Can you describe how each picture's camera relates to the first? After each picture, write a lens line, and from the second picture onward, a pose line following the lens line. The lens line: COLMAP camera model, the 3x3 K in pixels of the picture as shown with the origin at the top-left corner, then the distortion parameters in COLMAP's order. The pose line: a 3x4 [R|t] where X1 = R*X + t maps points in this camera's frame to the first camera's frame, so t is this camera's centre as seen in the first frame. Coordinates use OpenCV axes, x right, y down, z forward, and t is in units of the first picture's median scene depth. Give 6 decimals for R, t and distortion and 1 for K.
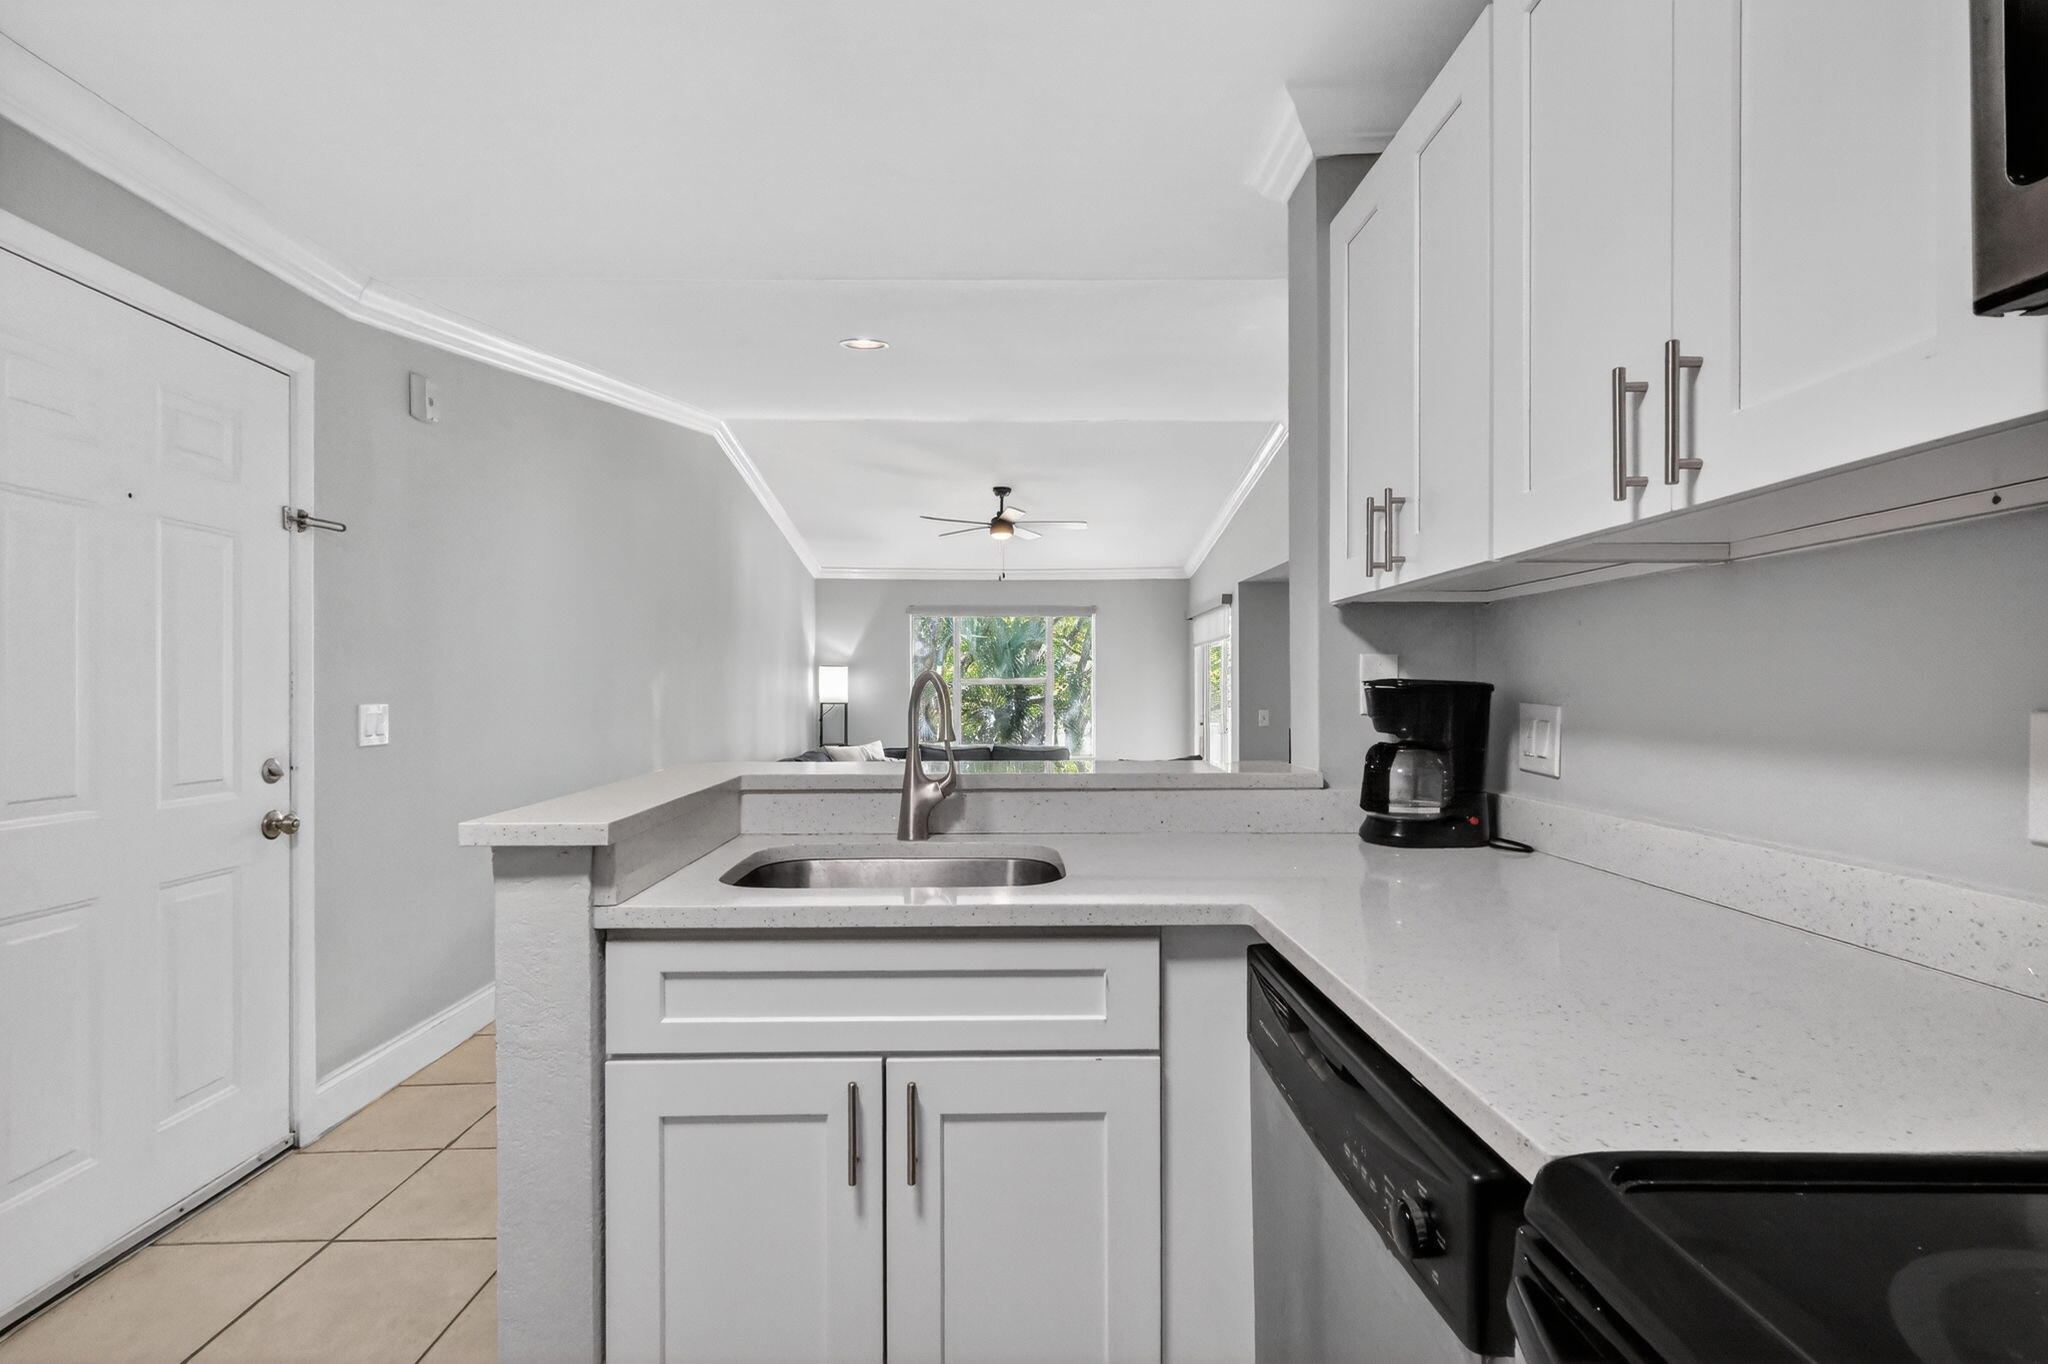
lens RADIAL K [[945.0, 0, 1027.0], [0, 945.0, 685.7], [0, 0, 1]] dist [-0.002900, 0.000399]
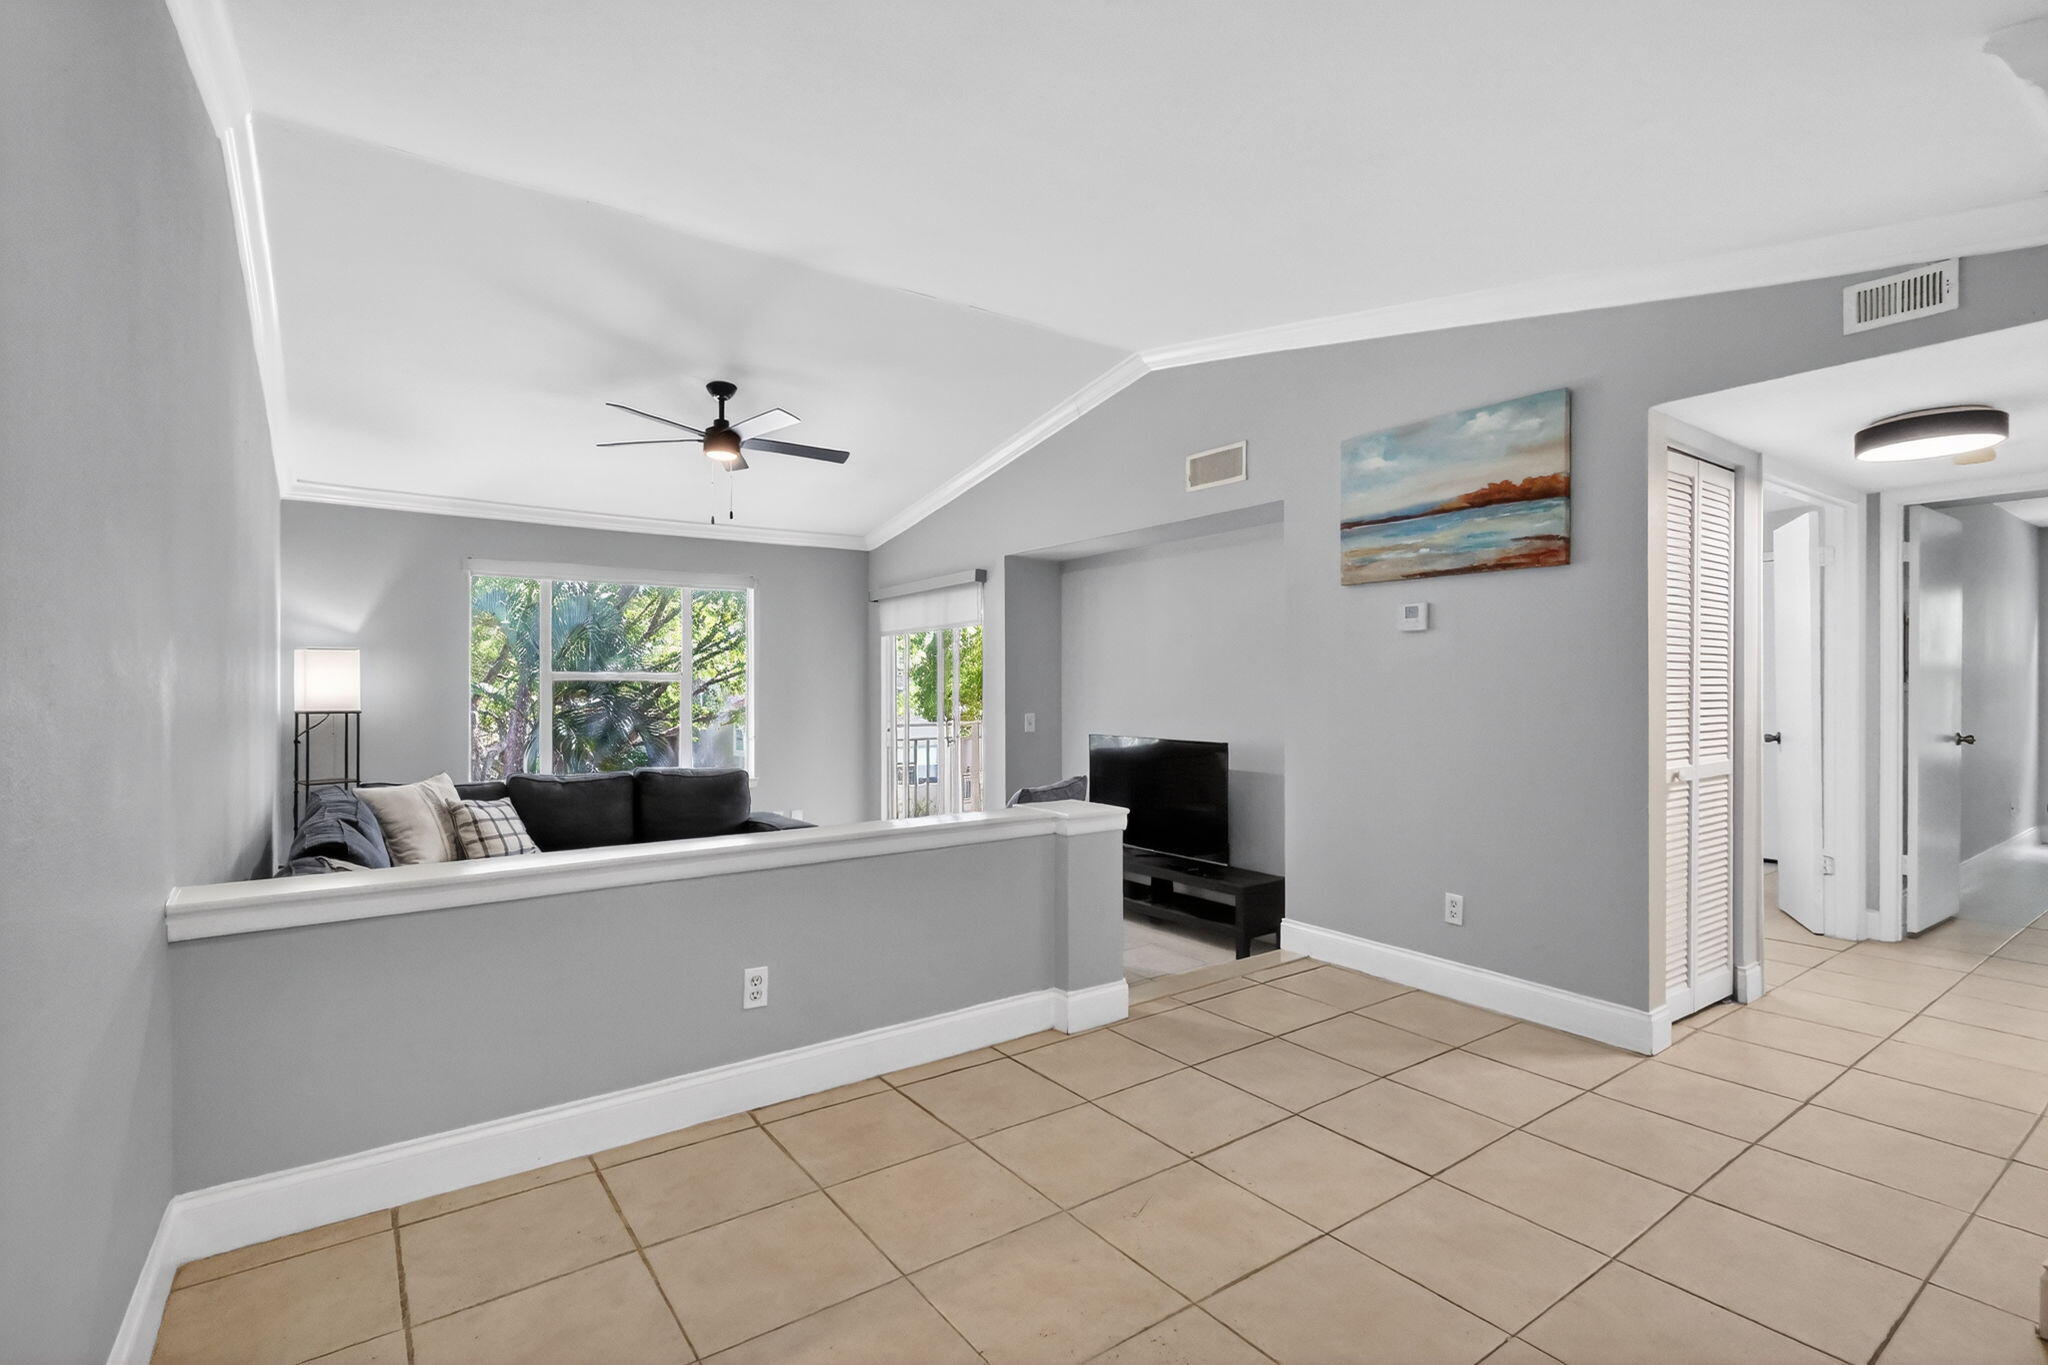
lens RADIAL K [[938.0, 0, 1025.2], [0, 938.0, 678.2], [0, 0, 1]] dist [0.001994, 0.000163]
pose [[0.818487, 0.003561, 0.574514, -0.782498], [0.000359, 0.999977, -0.006710, 0.003847], [-0.574525, 0.005698, 0.818467, 1.158447]]
